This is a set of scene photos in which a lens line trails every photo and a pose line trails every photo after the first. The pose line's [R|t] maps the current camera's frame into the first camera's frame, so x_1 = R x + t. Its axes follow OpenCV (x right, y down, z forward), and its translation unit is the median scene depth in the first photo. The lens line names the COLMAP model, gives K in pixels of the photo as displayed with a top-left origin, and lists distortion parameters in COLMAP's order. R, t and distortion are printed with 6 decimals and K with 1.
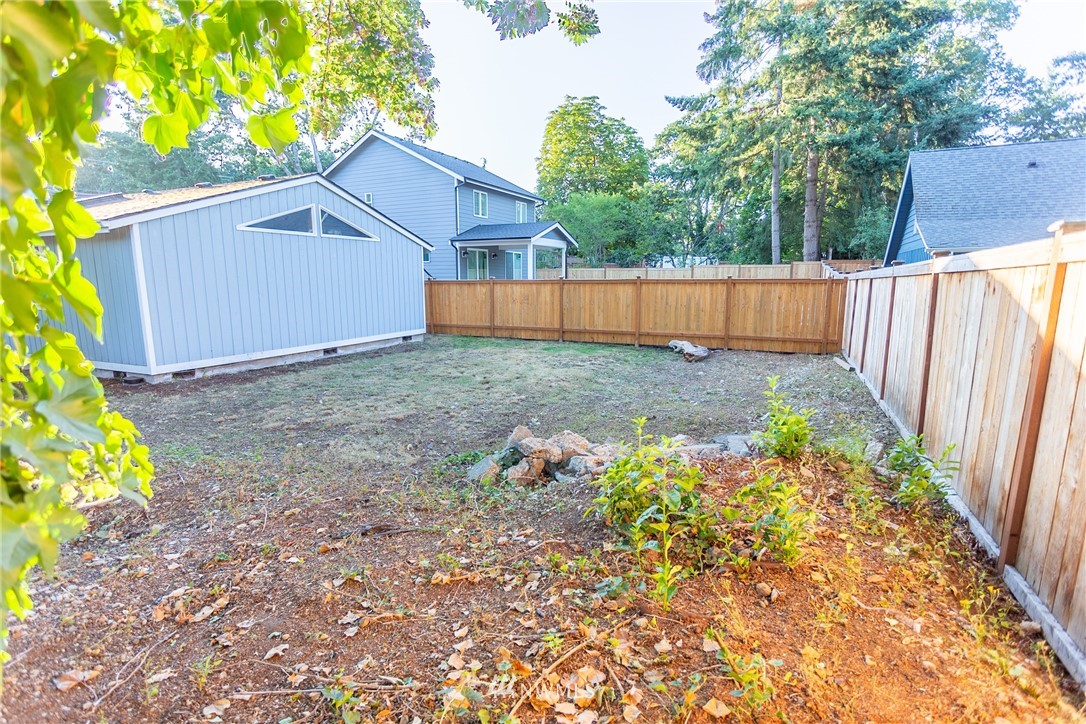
lens RADIAL K [[530.2, 0, 543.0], [0, 530.2, 362.0], [0, 0, 1]] dist [-0.010683, 0.002568]
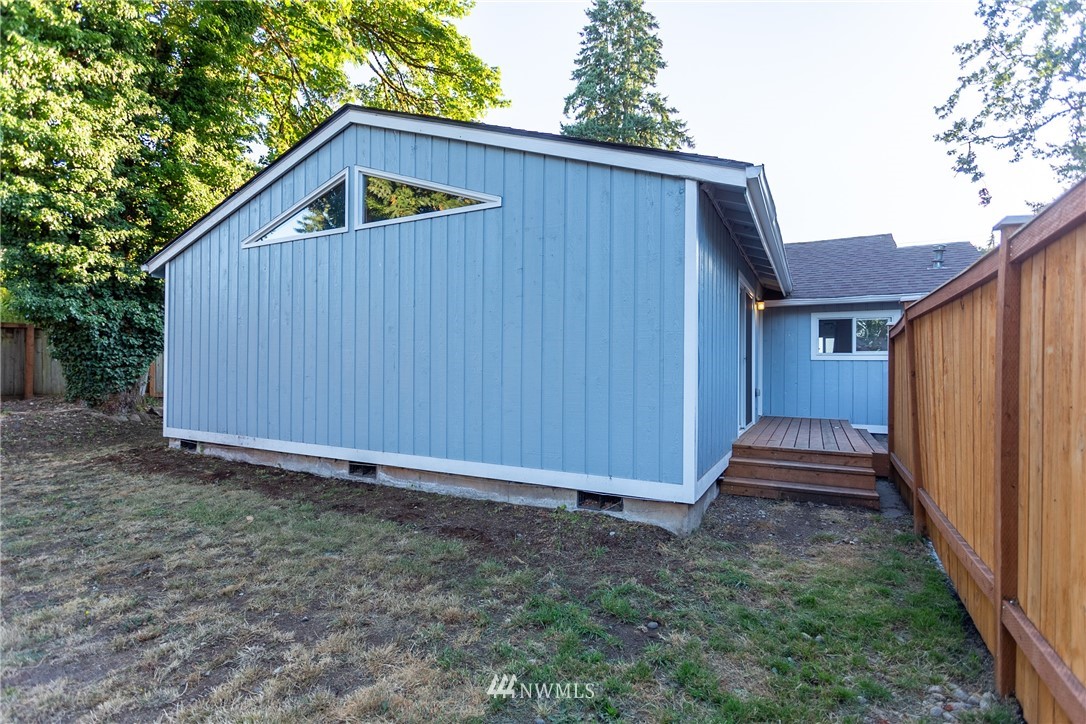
lens RADIAL K [[521.2, 0, 543.0], [0, 521.2, 362.0], [0, 0, 1]] dist [0.001715, -0.000190]
pose [[-0.045066, -0.015976, -0.998856, 0.050334], [-0.171849, 0.985091, -0.008003, -0.139908], [0.984092, 0.171292, -0.047140, 1.188786]]
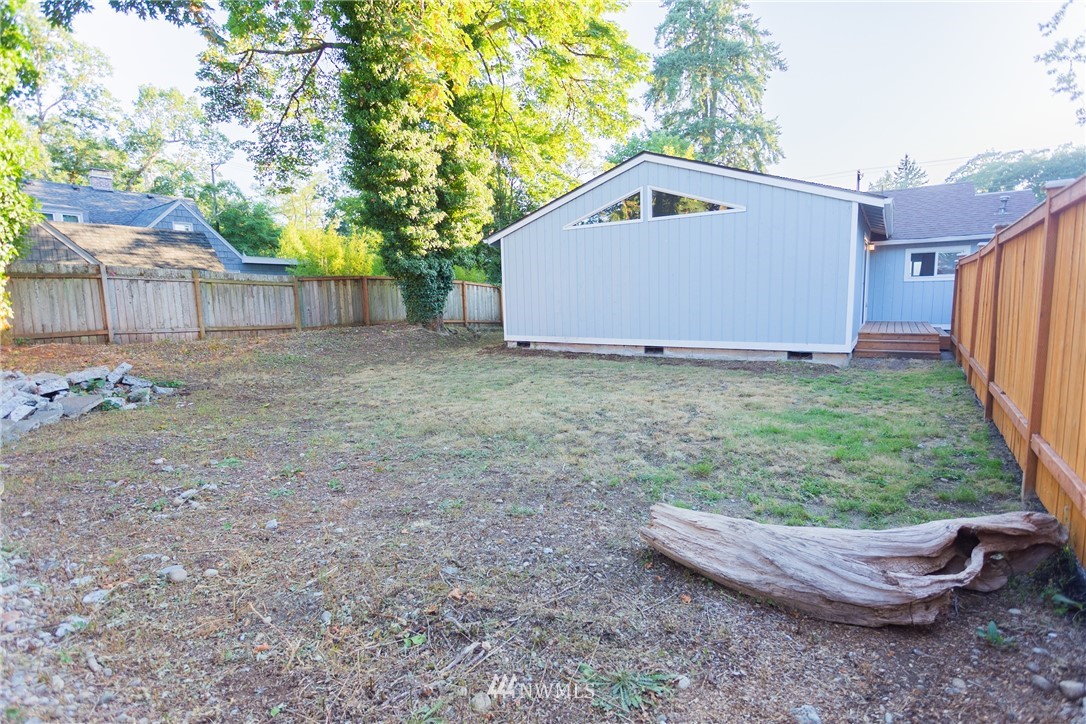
lens RADIAL K [[530.2, 0, 543.0], [0, 530.2, 362.0], [0, 0, 1]] dist [-0.010683, 0.002568]
pose [[-0.150672, 0.124334, -0.980734, 0.509142], [-0.136901, 0.979877, 0.145258, -0.106436], [0.979059, 0.156150, -0.130618, 0.959763]]
